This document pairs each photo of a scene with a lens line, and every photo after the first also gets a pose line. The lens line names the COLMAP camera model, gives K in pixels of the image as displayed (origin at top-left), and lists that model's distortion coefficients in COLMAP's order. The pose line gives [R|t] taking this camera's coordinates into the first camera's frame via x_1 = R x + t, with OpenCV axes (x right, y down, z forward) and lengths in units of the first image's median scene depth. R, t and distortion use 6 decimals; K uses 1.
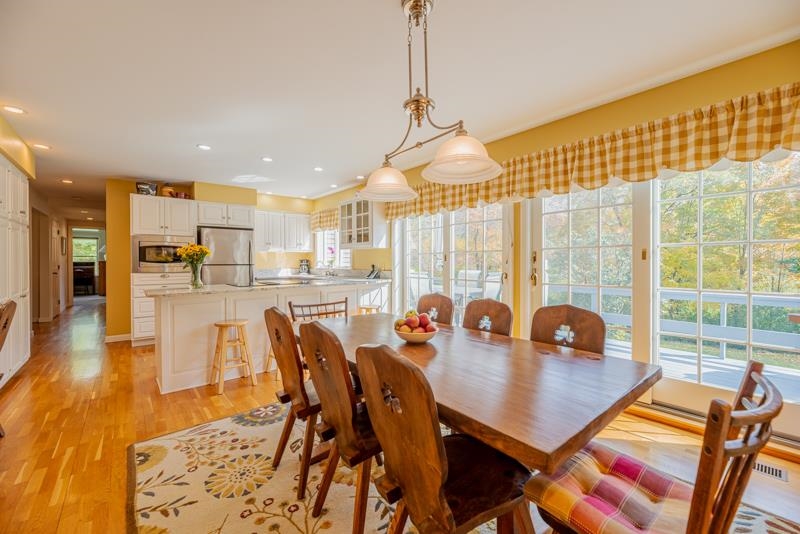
lens RADIAL K [[328.6, 0, 397.9], [0, 328.6, 265.0], [0, 0, 1]] dist [0.018105, -0.001422]
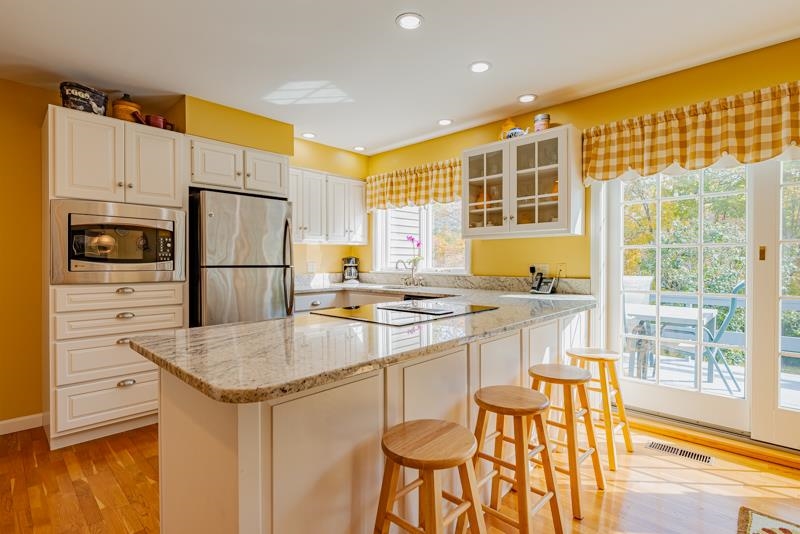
lens RADIAL K [[373.0, 0, 402.7], [0, 373.0, 266.9], [0, 0, 1]] dist [-0.025104, 0.002784]
pose [[0.991408, 0.002903, 0.130773, -0.342358], [-0.002810, 0.999996, -0.000896, 0.000116], [-0.130775, 0.000521, 0.991412, 0.393482]]
